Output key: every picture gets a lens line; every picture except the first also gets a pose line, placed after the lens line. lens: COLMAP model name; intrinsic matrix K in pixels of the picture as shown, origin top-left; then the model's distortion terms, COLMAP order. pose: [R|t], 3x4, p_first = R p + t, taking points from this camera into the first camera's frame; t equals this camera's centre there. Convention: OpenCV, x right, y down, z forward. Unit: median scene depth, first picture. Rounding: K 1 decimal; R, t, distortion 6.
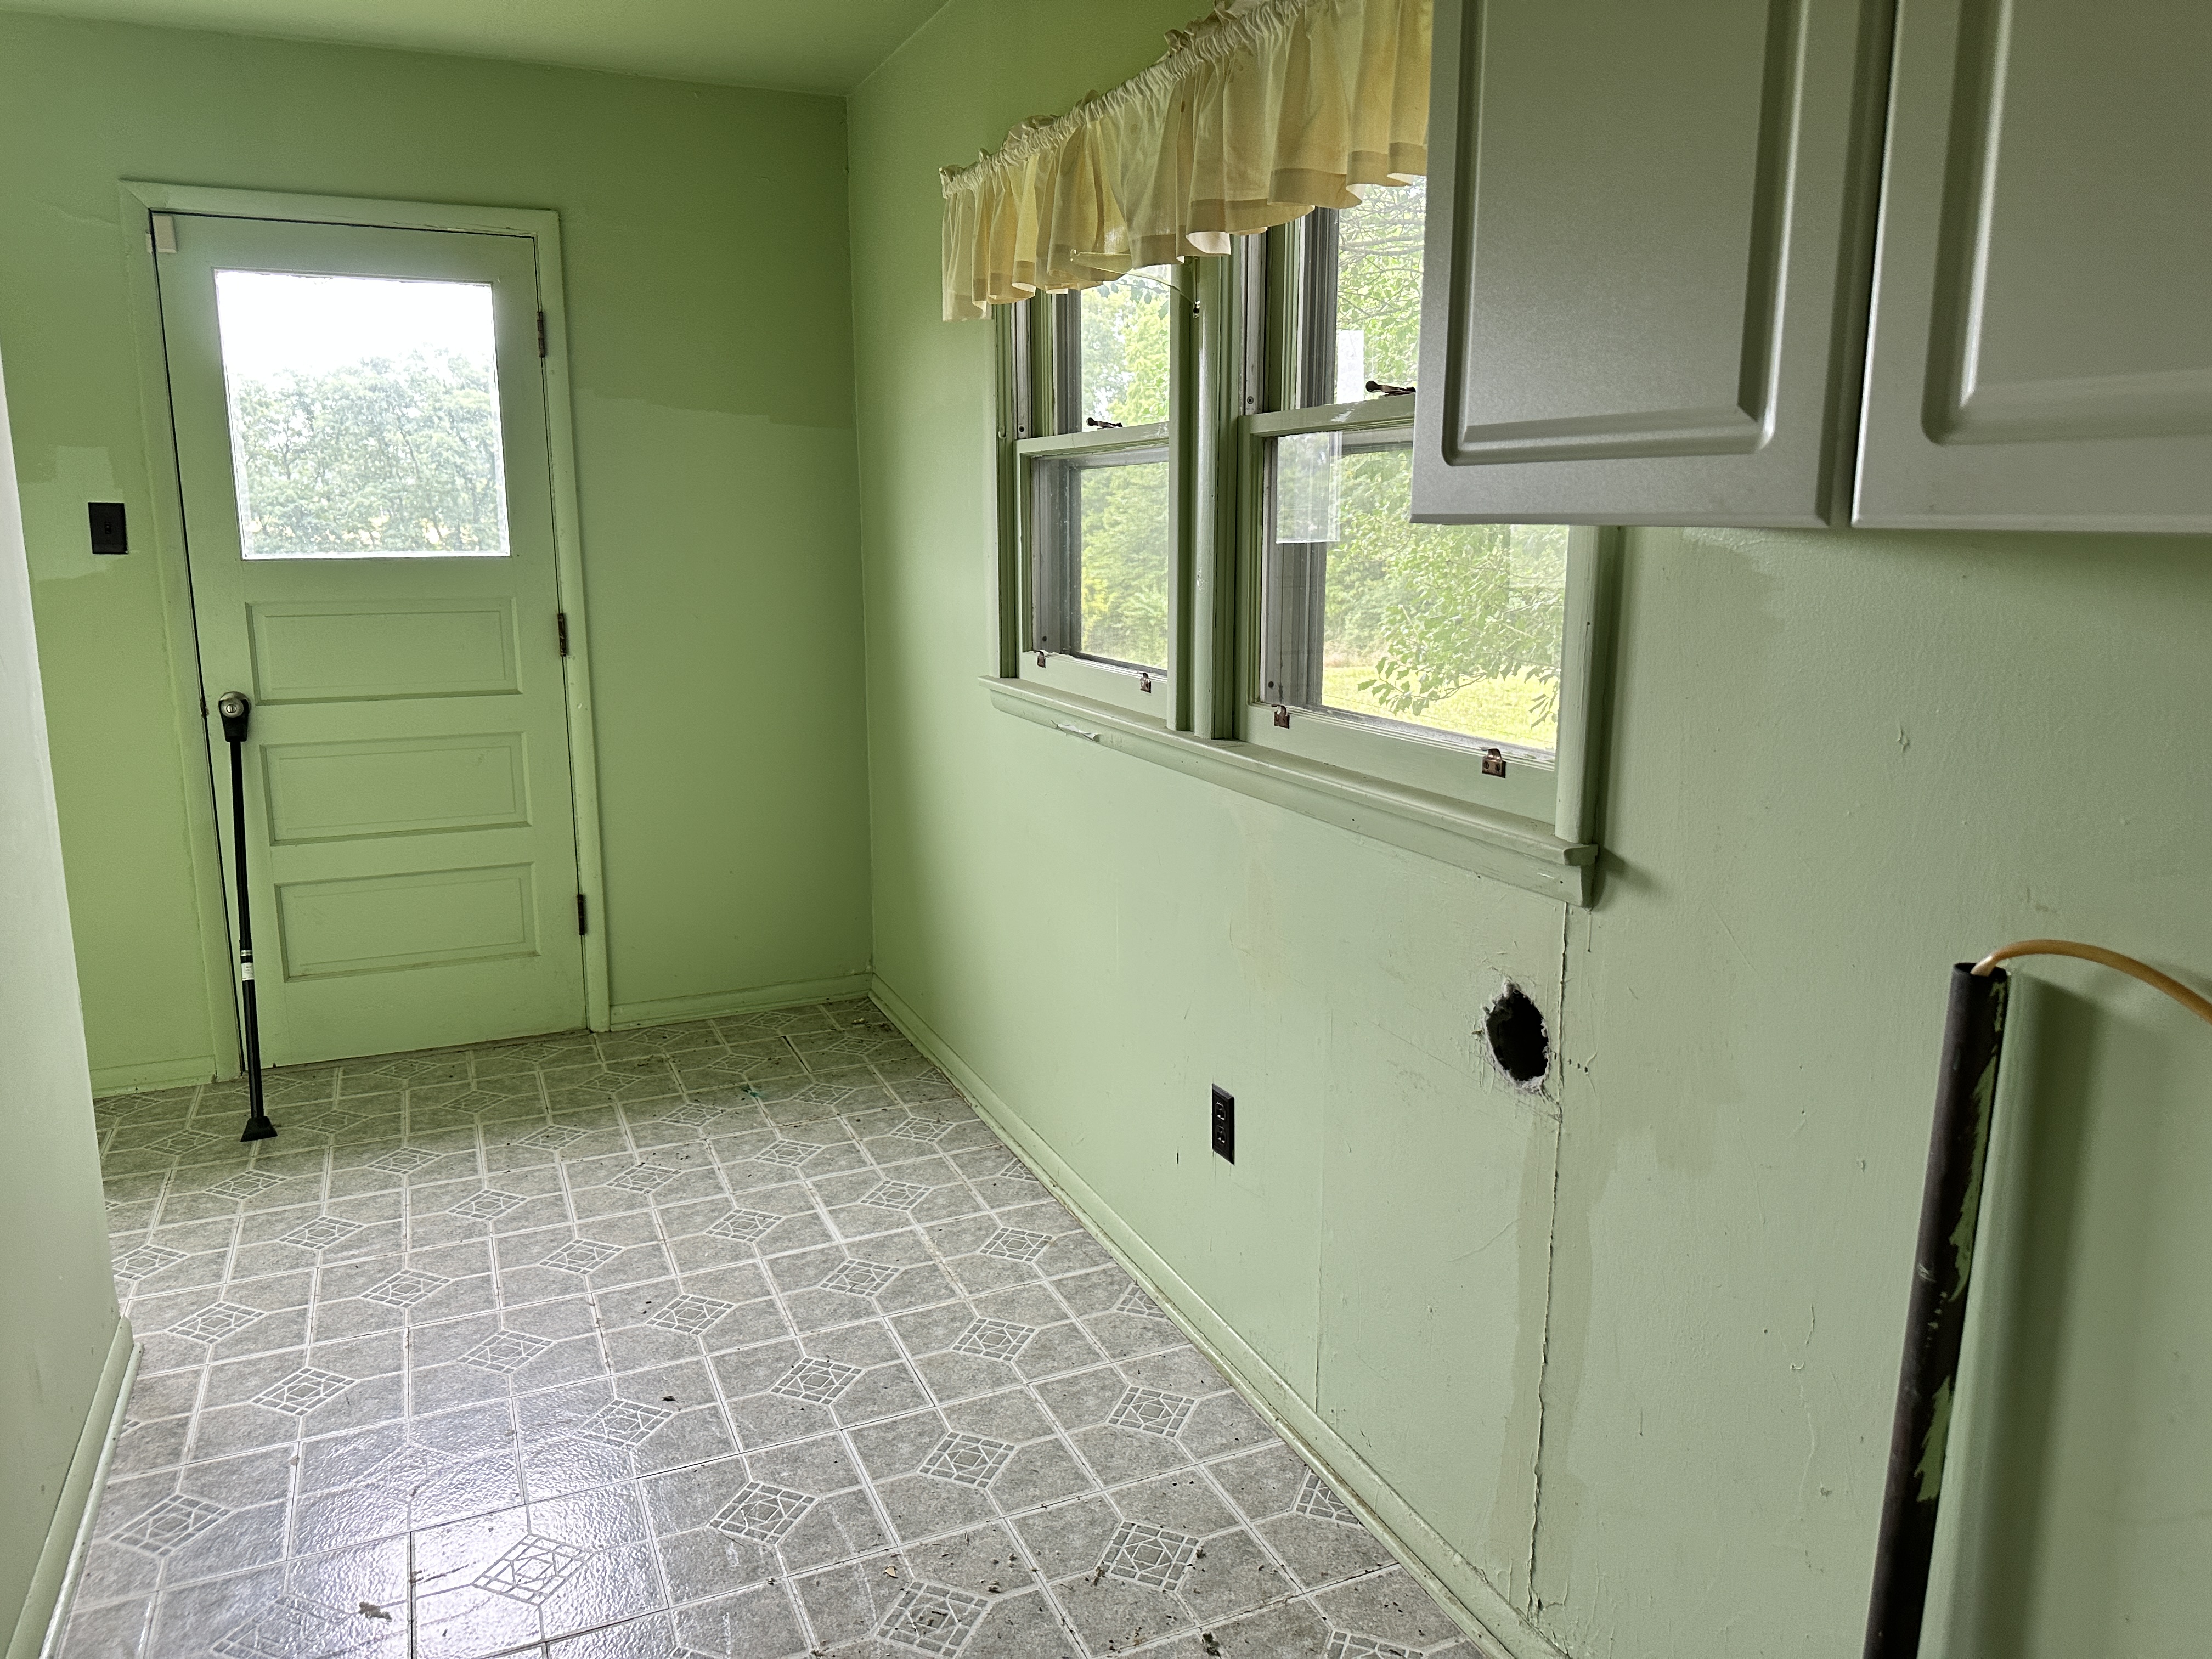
lens RADIAL K [[1564.5, 0, 1106.2], [0, 1564.5, 826.6], [0, 0, 1]] dist [0.020294, -0.006164]
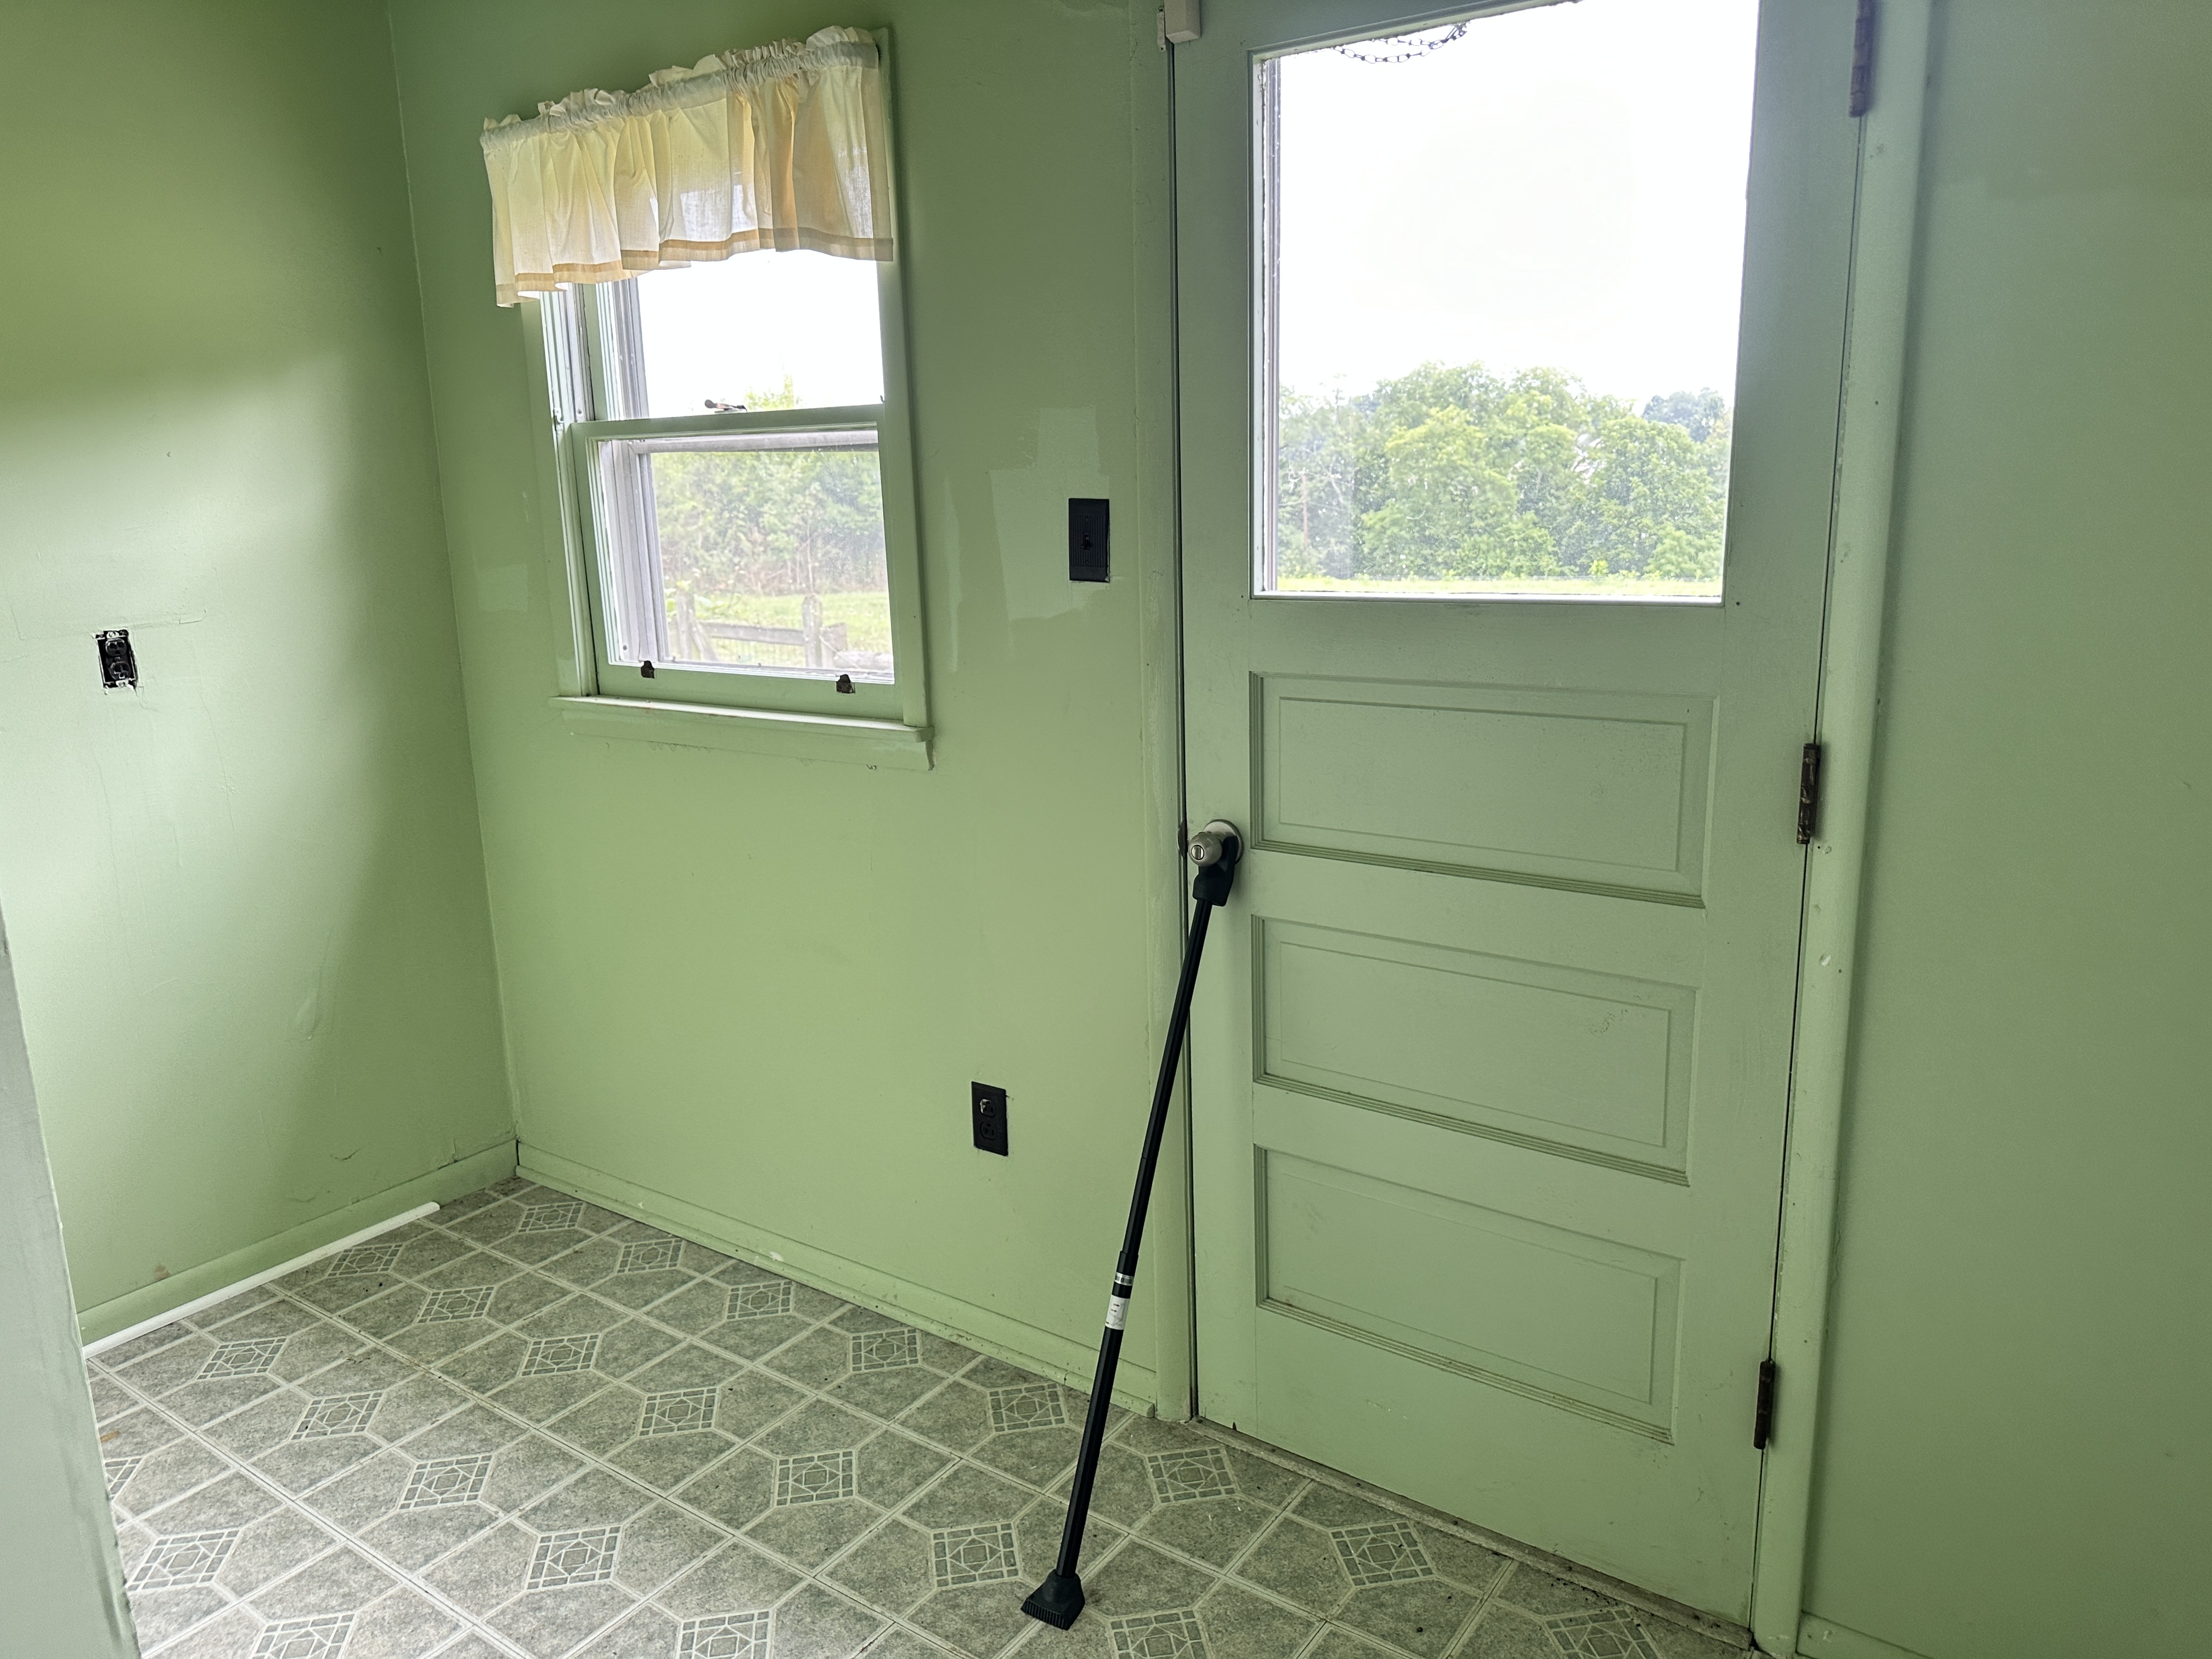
lens RADIAL K [[1564.5, 0, 1102.4], [0, 1564.5, 827.2], [0, 0, 1]] dist [0.020294, -0.006164]
pose [[0.519913, 0.171644, -0.836797, -0.093861], [-0.150850, 0.982657, 0.107838, -0.136066], [0.840794, 0.070165, 0.536788, 0.639541]]
